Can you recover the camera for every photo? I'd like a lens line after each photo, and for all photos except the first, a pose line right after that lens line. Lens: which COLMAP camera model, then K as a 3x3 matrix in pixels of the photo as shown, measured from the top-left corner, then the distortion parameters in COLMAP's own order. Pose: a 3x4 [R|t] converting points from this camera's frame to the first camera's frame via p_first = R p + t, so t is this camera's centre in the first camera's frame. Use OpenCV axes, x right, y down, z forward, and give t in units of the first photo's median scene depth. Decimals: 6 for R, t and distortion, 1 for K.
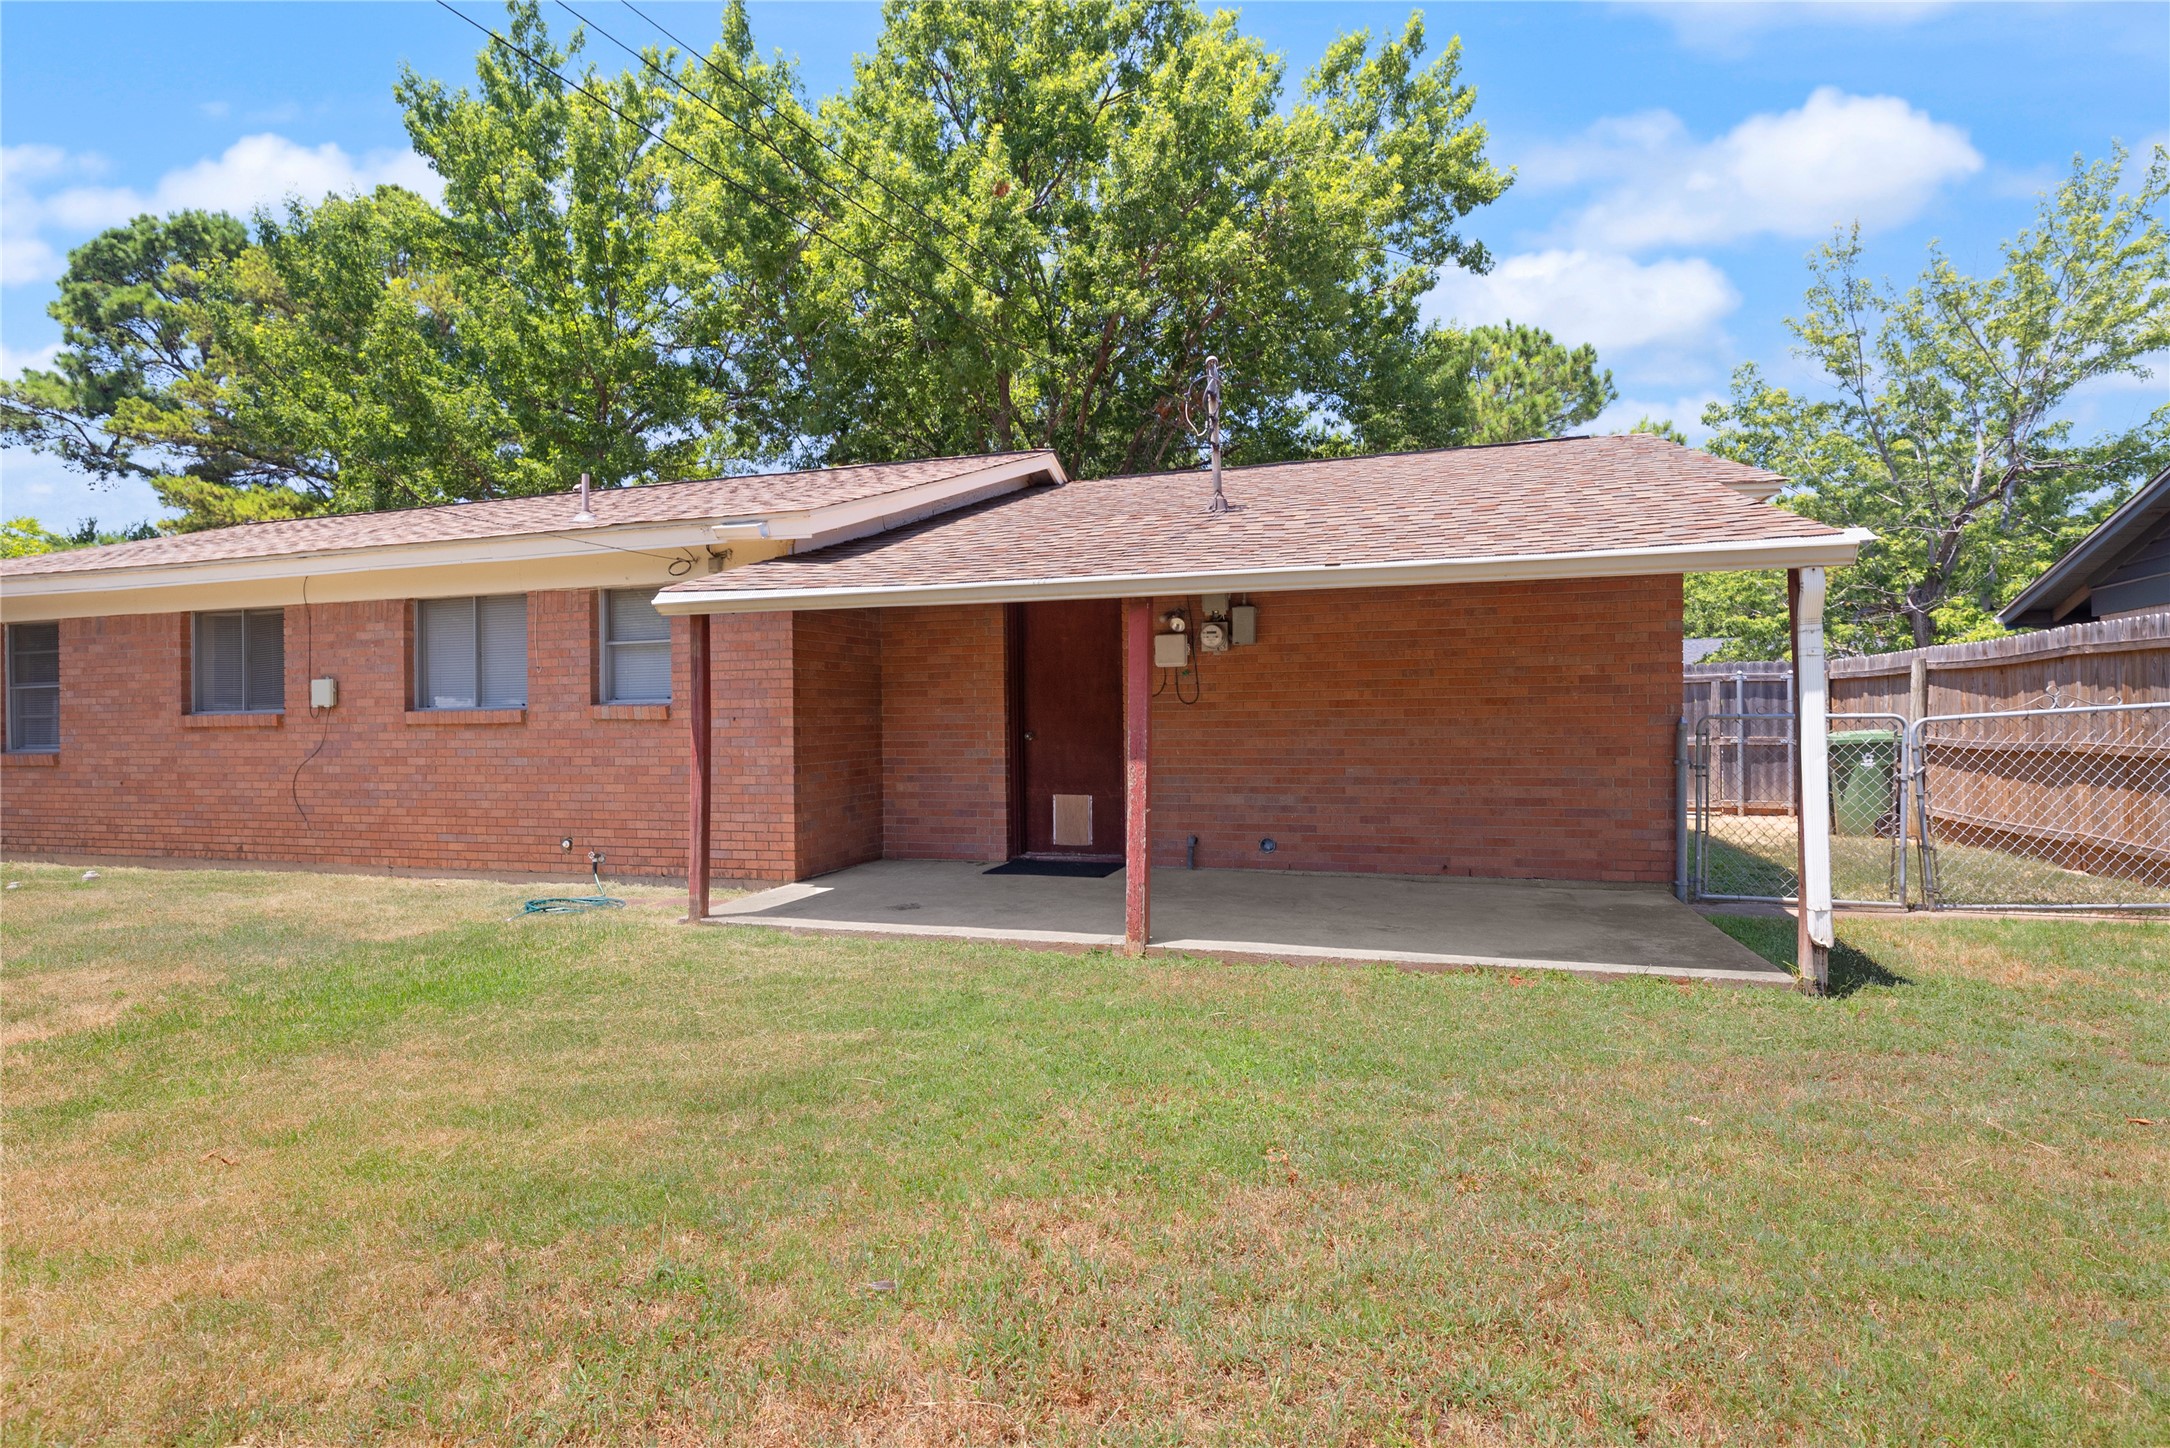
lens RADIAL K [[1051.9, 0, 1088.3], [0, 1051.9, 730.3], [0, 0, 1]] dist [0.000061, 0.000126]
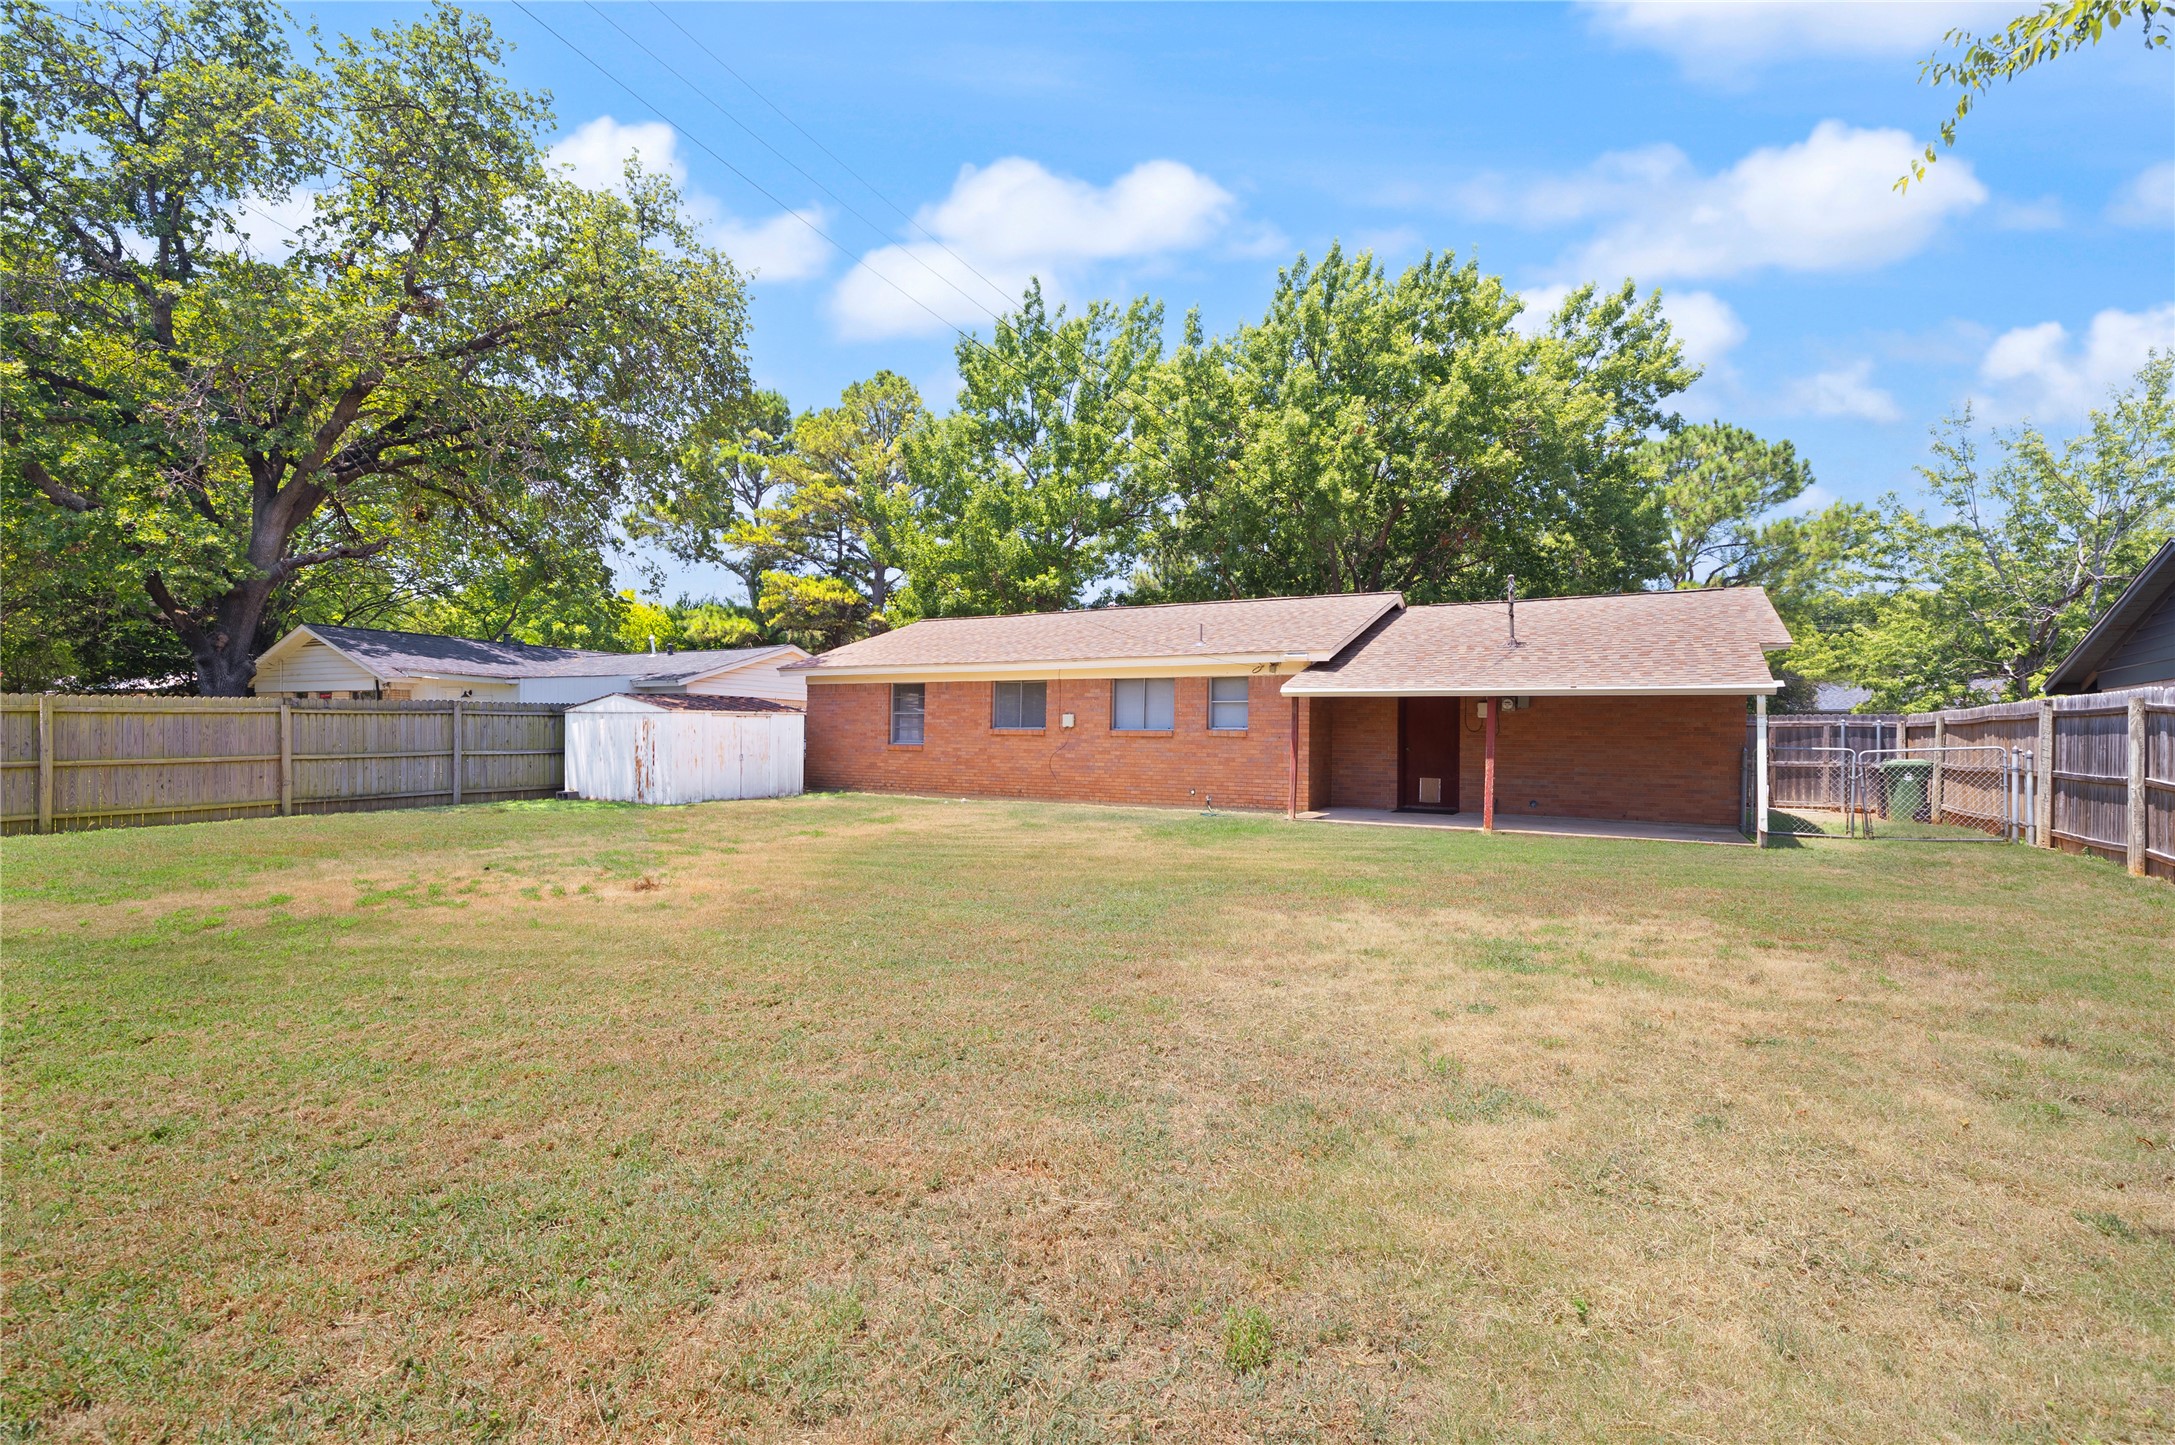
lens RADIAL K [[952.9, 0, 1096.9], [0, 952.9, 727.2], [0, 0, 1]] dist [-0.000238, 0.000684]
pose [[0.977005, 0.021844, -0.212096, -0.148081], [-0.025359, 0.999582, -0.013864, 0.002686], [0.211705, 0.018924, 0.977150, -0.551637]]
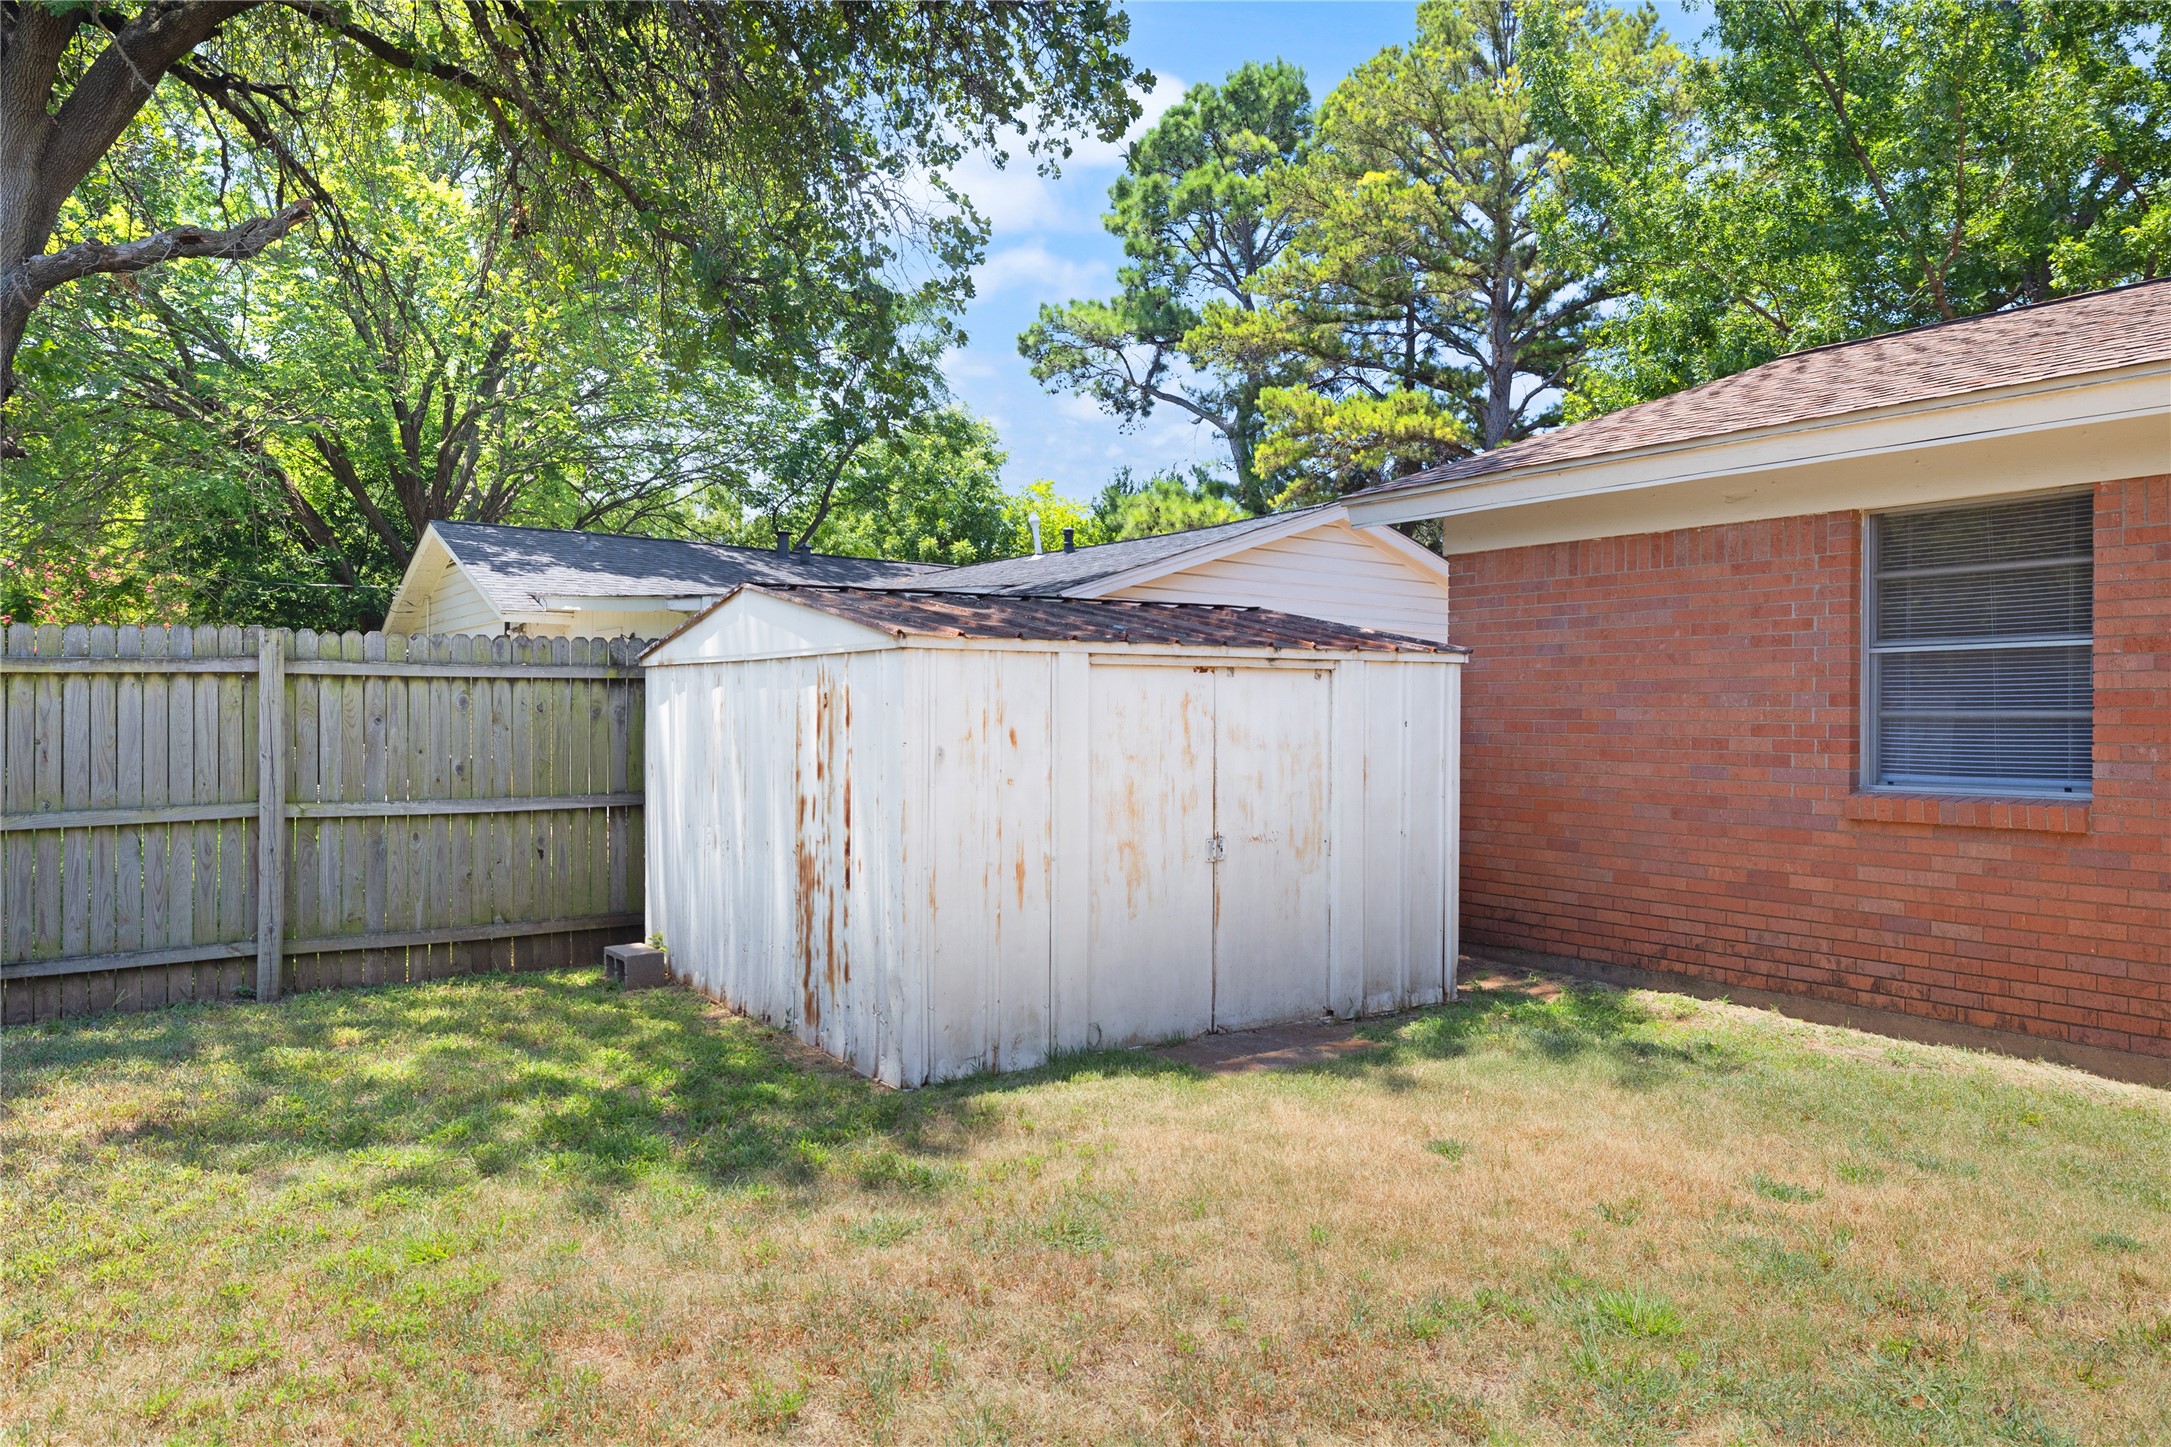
lens RADIAL K [[1428.9, 0, 1098.2], [0, 1428.9, 716.1], [0, 0, 1]] dist [-0.019870, 0.000694]
pose [[0.791331, 0.019430, -0.611079, -0.636169], [-0.025151, 0.999683, -0.000784, -0.001996], [0.610870, 0.015989, 0.791569, 0.211366]]
